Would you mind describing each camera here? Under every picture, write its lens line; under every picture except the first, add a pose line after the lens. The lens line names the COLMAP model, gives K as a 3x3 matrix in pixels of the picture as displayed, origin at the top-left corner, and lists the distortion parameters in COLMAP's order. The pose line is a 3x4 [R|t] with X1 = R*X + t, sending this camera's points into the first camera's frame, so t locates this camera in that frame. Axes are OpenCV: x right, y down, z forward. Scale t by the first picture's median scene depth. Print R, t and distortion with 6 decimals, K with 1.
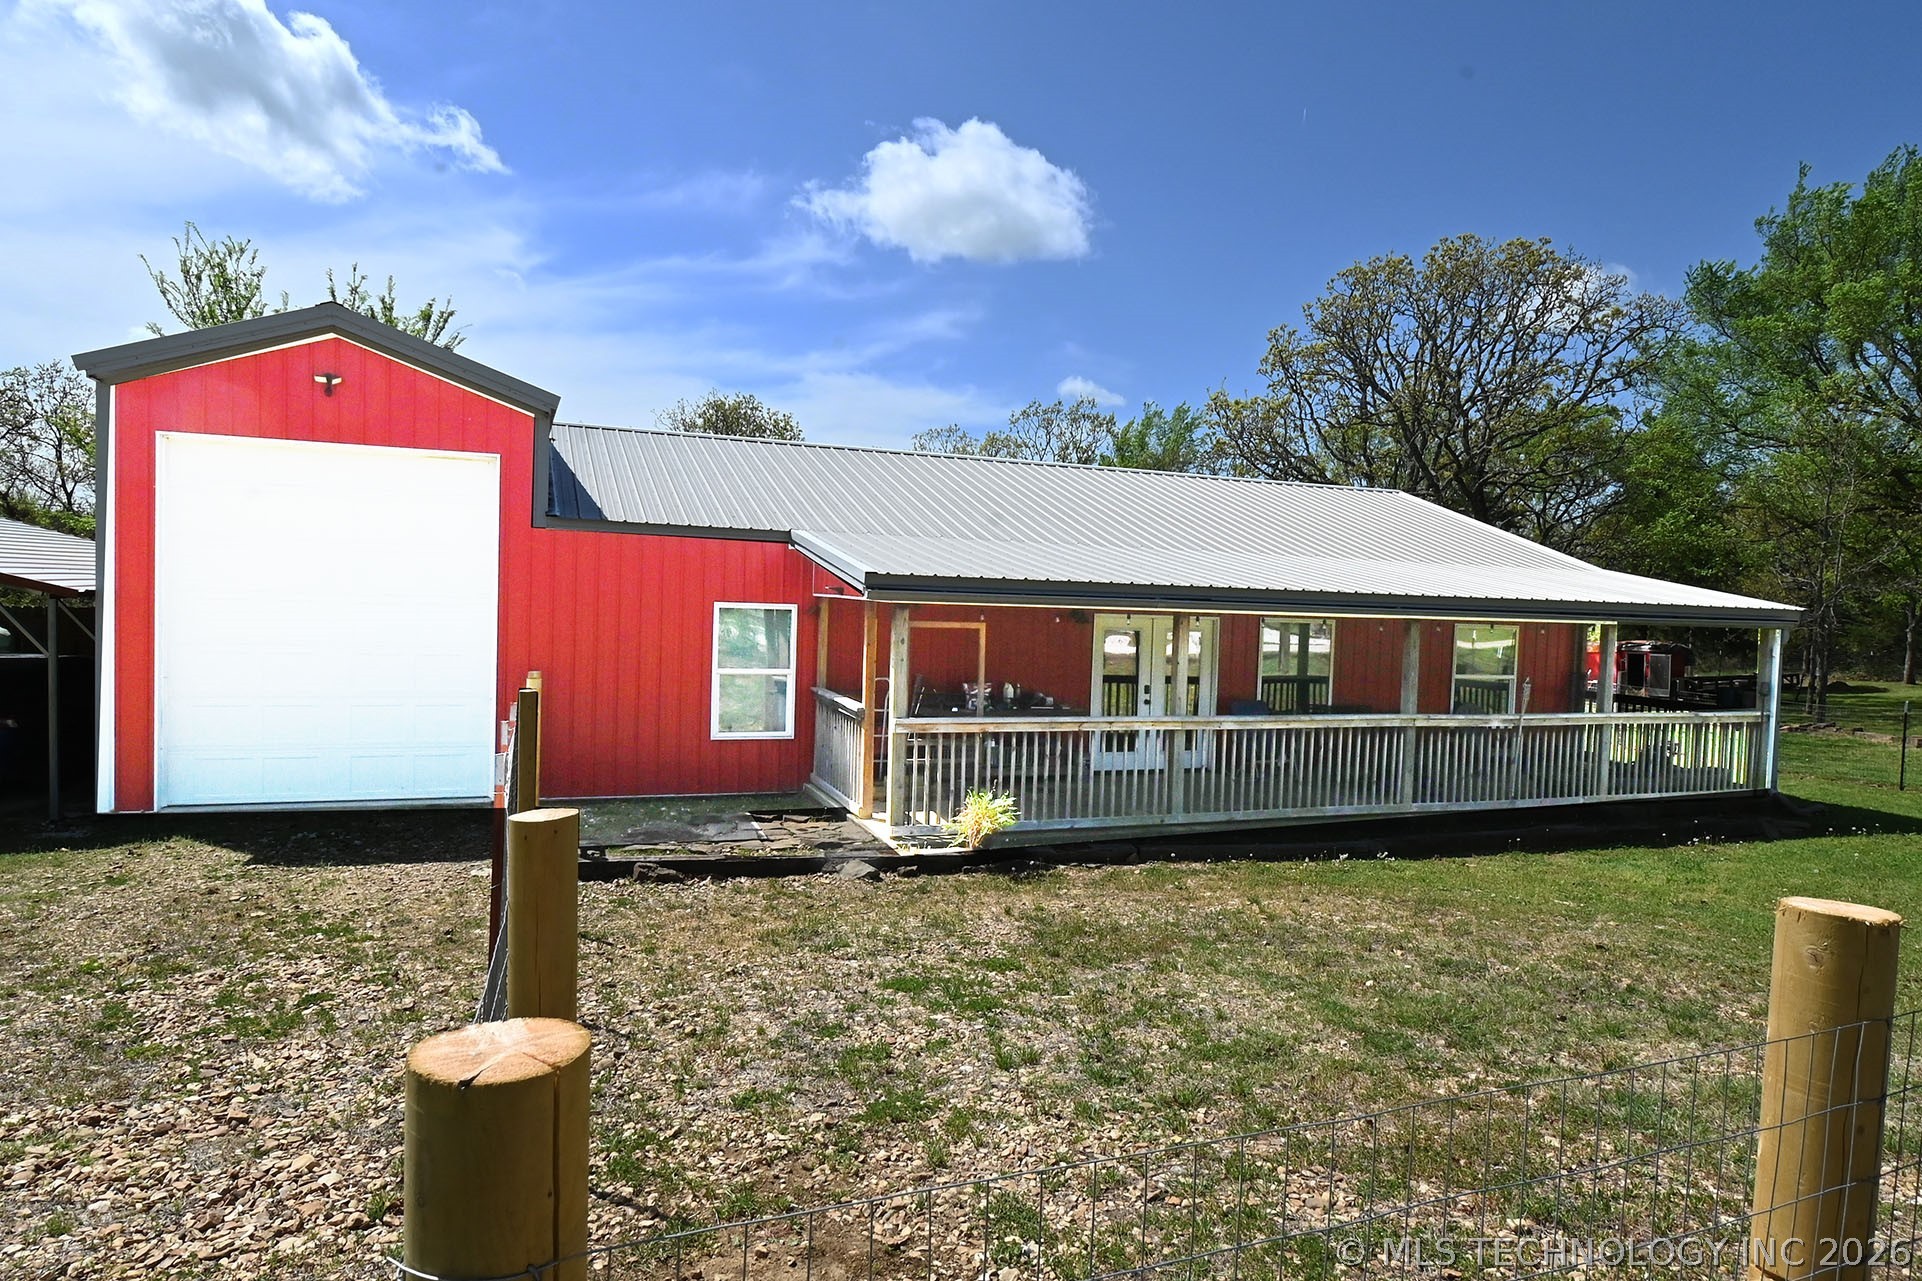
lens RADIAL K [[1121.9, 0, 954.3], [0, 1121.9, 649.6], [0, 0, 1]] dist [0.002504, -0.001167]
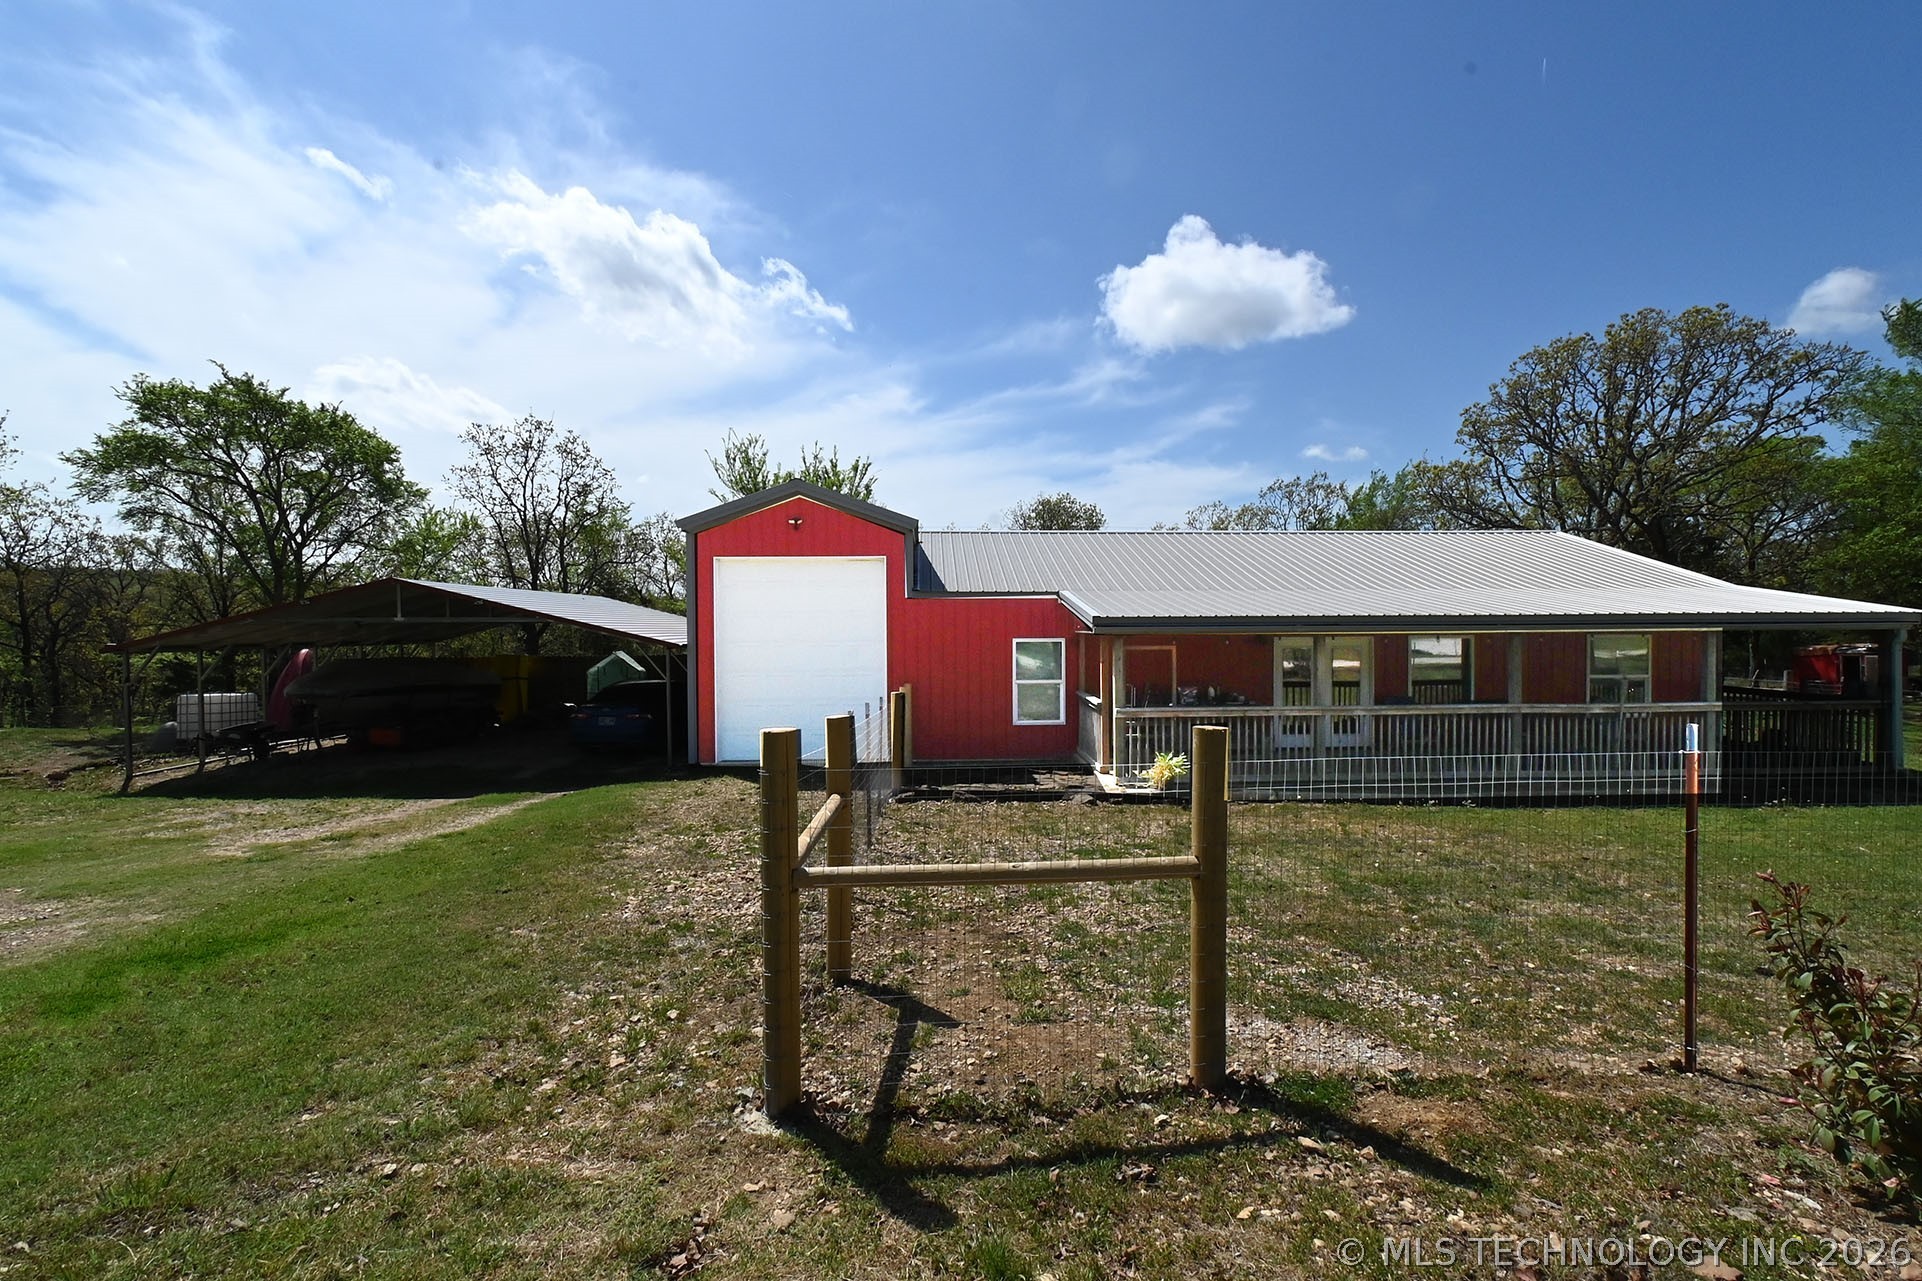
lens RADIAL K [[854.6, 0, 973.5], [0, 854.6, 643.3], [0, 0, 1]] dist [0.003467, -0.000686]
pose [[0.947583, -0.033834, -0.317712, 0.122961], [0.022407, 0.998966, -0.039553, 0.011953], [0.318722, 0.030361, 0.947362, -0.174803]]
